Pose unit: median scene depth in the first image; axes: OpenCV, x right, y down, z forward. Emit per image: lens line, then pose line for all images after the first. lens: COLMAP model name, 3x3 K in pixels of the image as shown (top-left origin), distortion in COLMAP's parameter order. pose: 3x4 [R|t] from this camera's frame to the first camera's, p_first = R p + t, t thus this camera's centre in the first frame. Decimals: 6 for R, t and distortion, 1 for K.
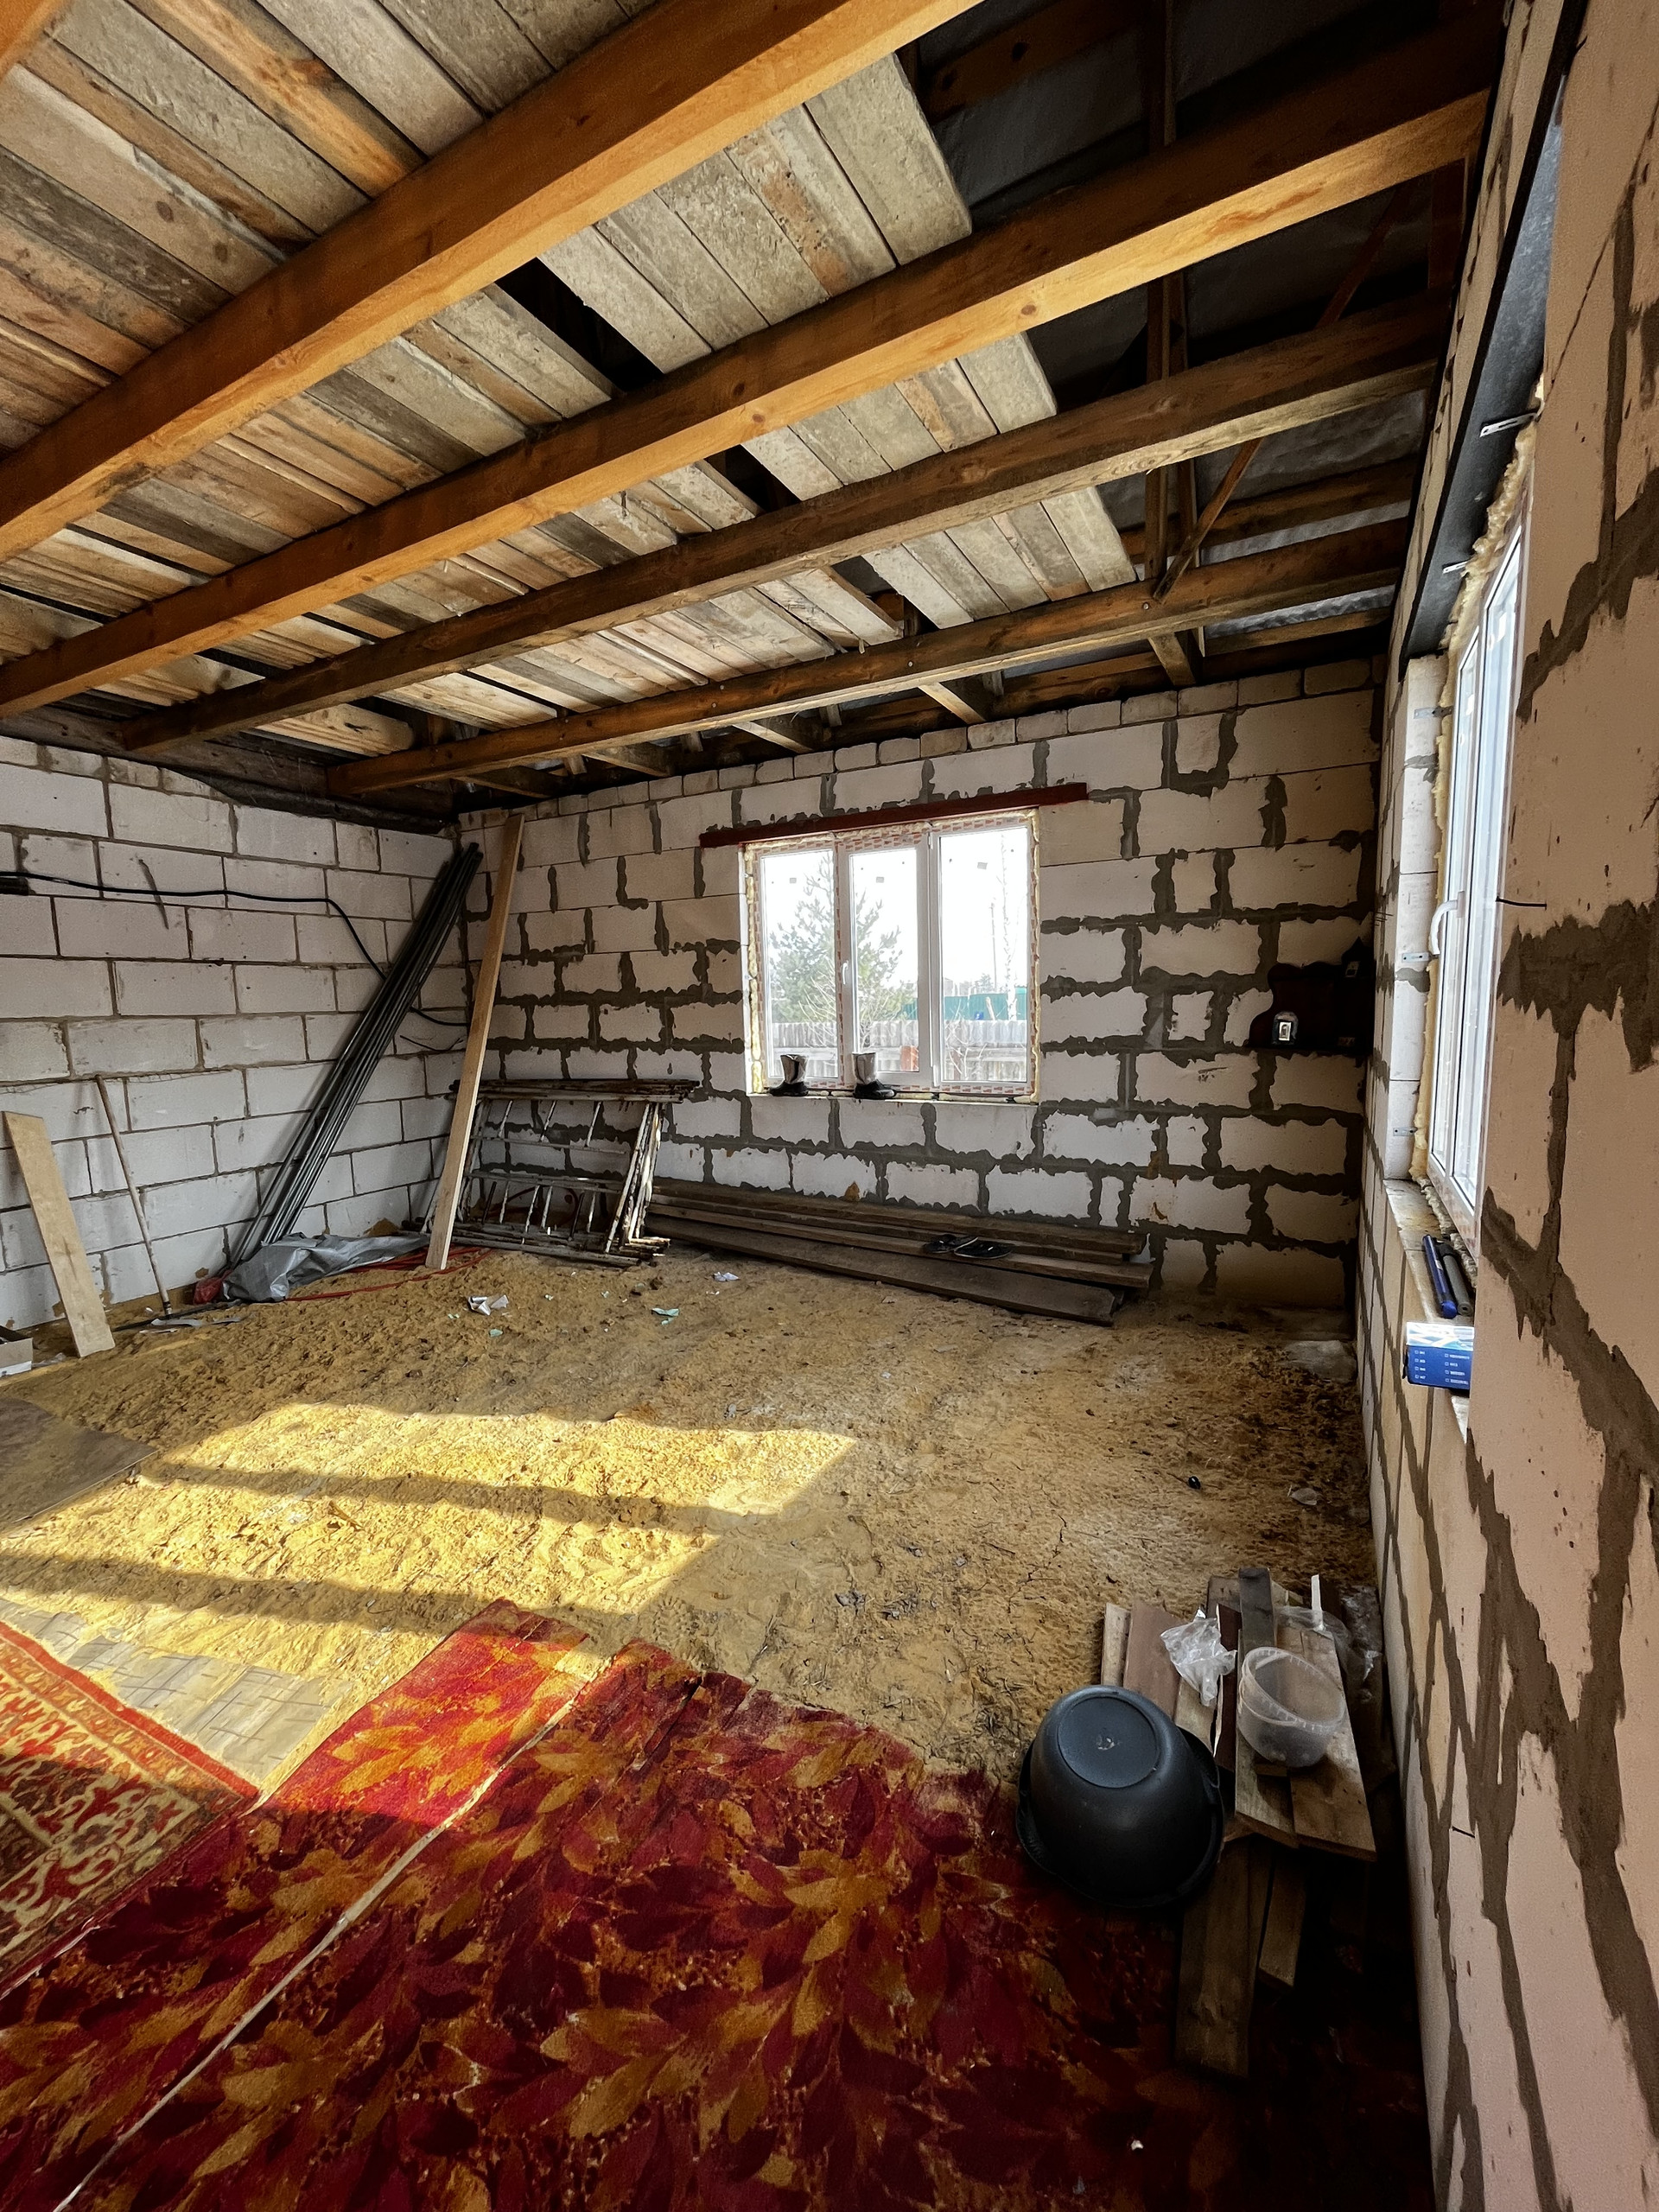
lens RADIAL K [[886.9, 0, 832.1], [0, 886.9, 1108.9], [0, 0, 1]] dist [-0.005928, 0.000435]
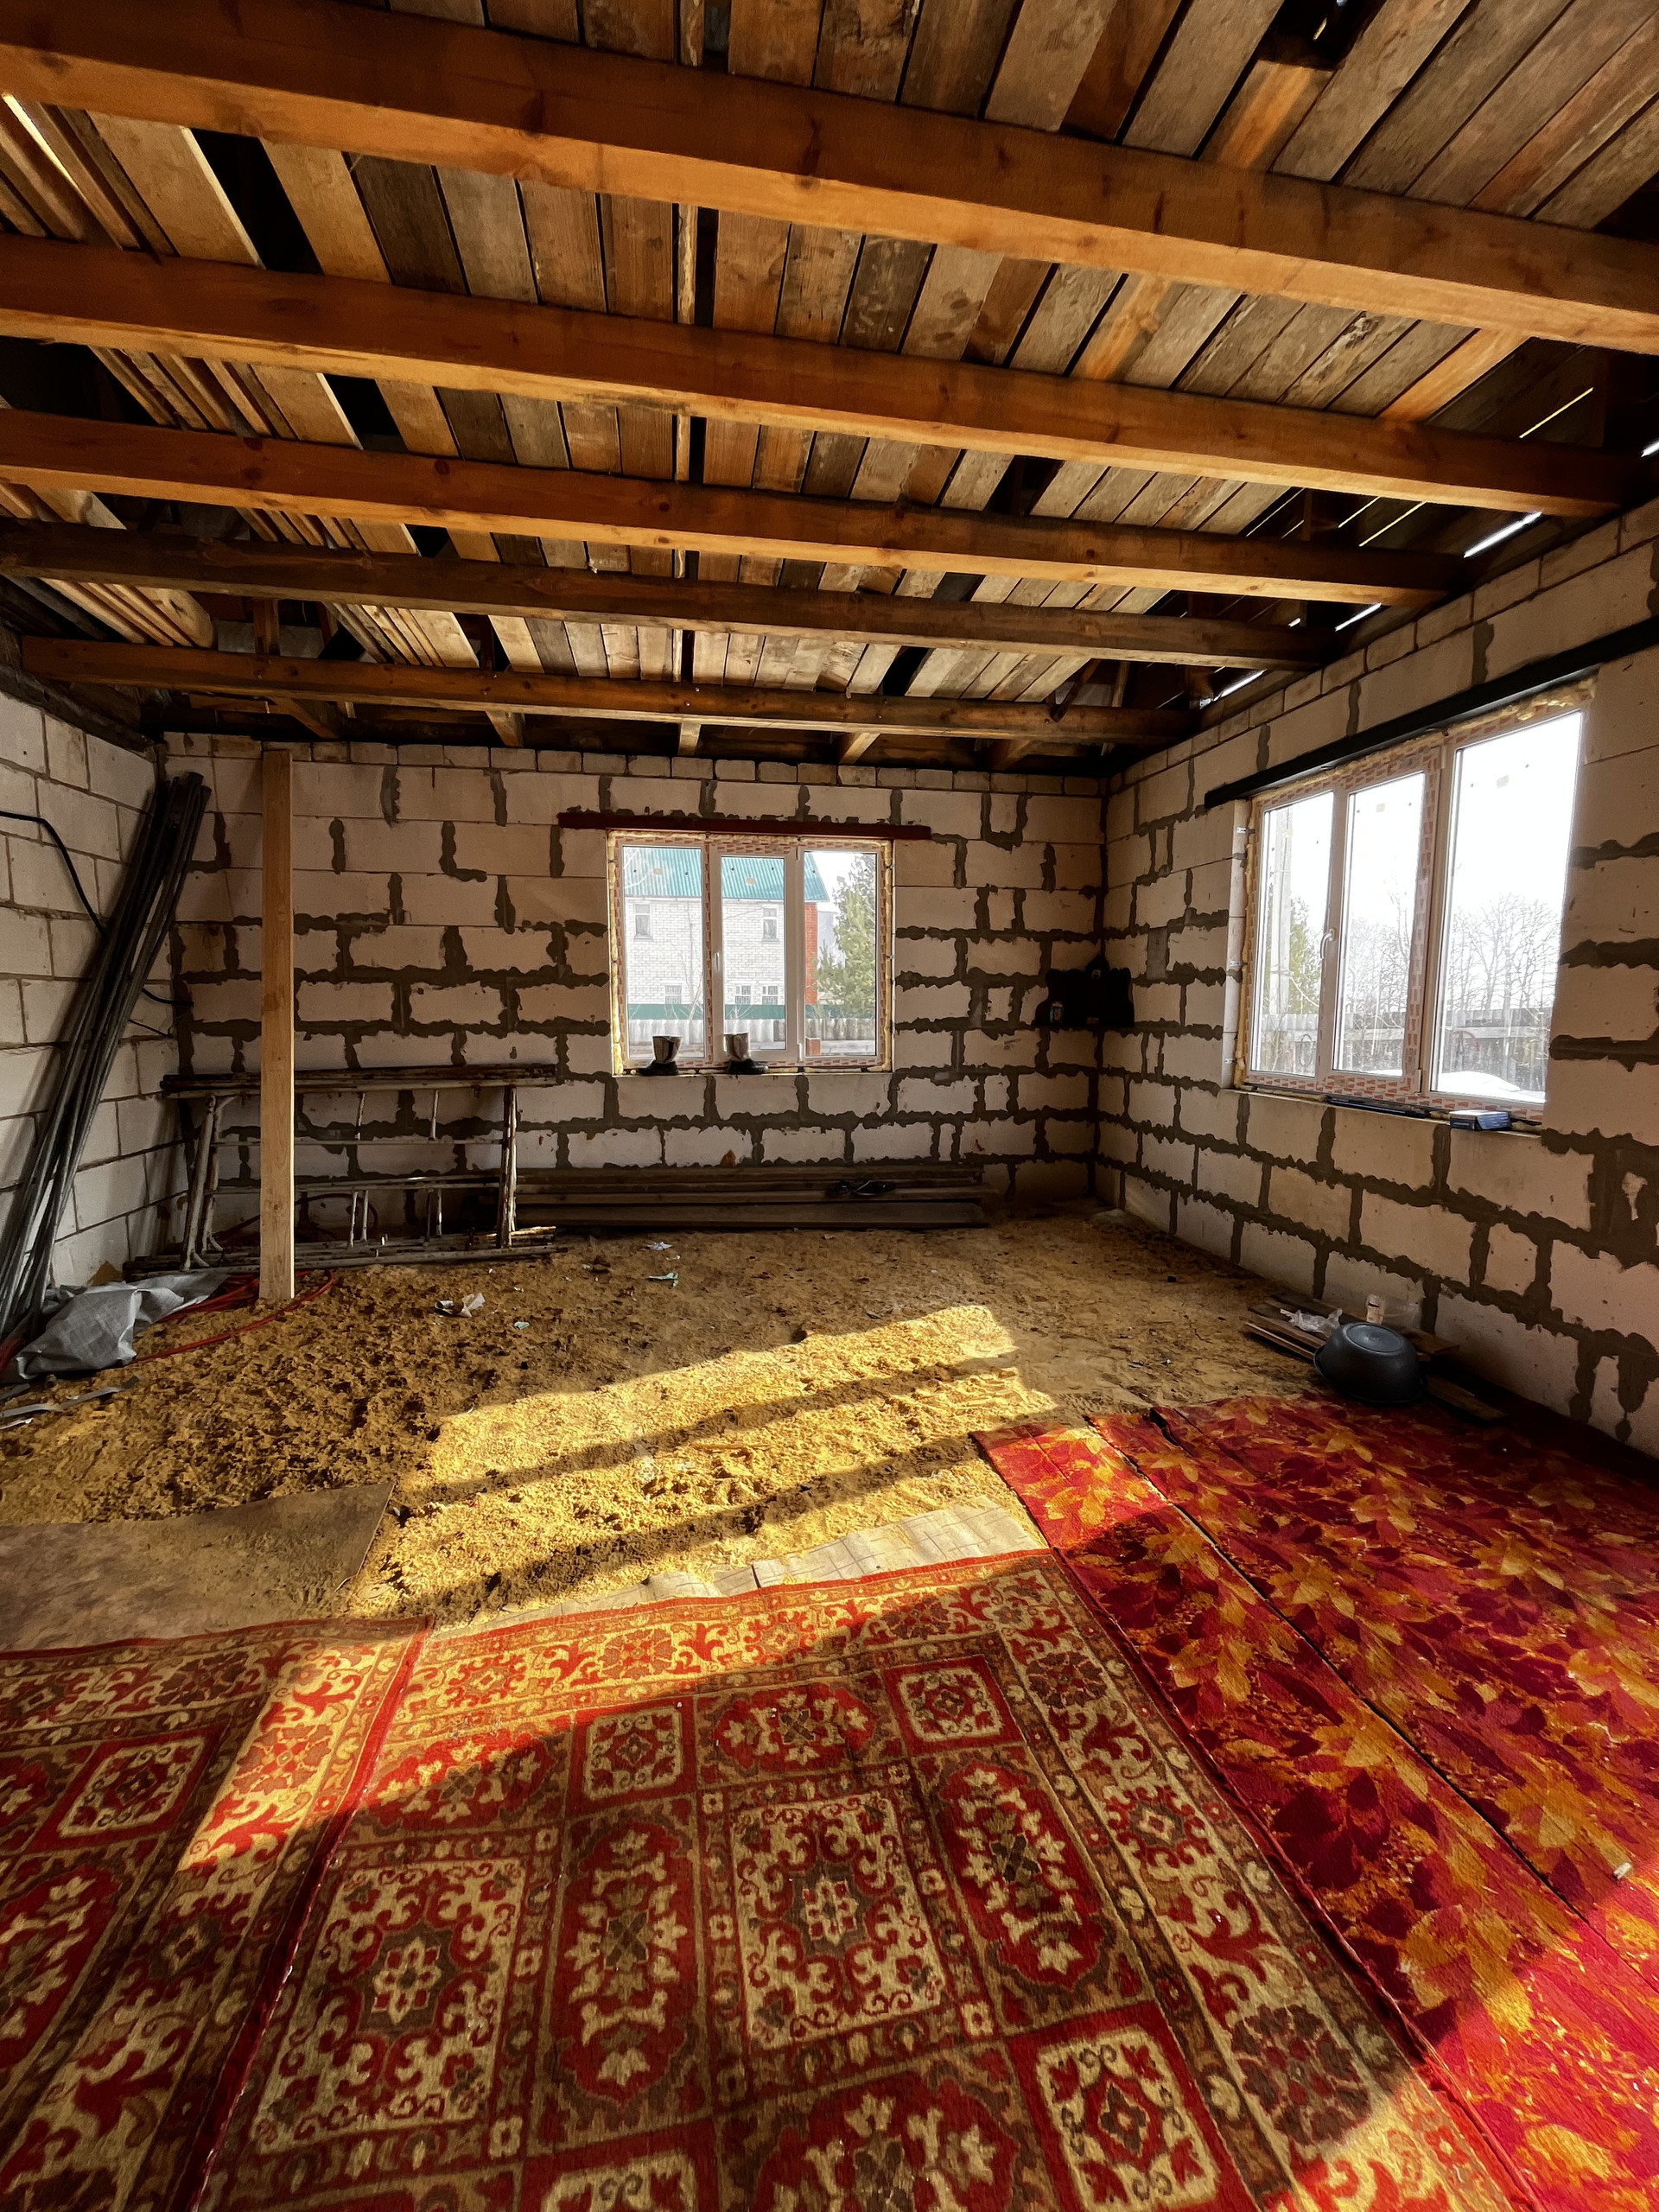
lens RADIAL K [[886.9, 0, 827.3], [0, 886.9, 1108.8], [0, 0, 1]] dist [-0.005928, 0.000435]
pose [[0.782179, -0.046643, 0.621305, -0.638626], [0.058820, 0.998268, 0.000892, 0.041815], [-0.620271, 0.035848, 0.783568, 0.062504]]
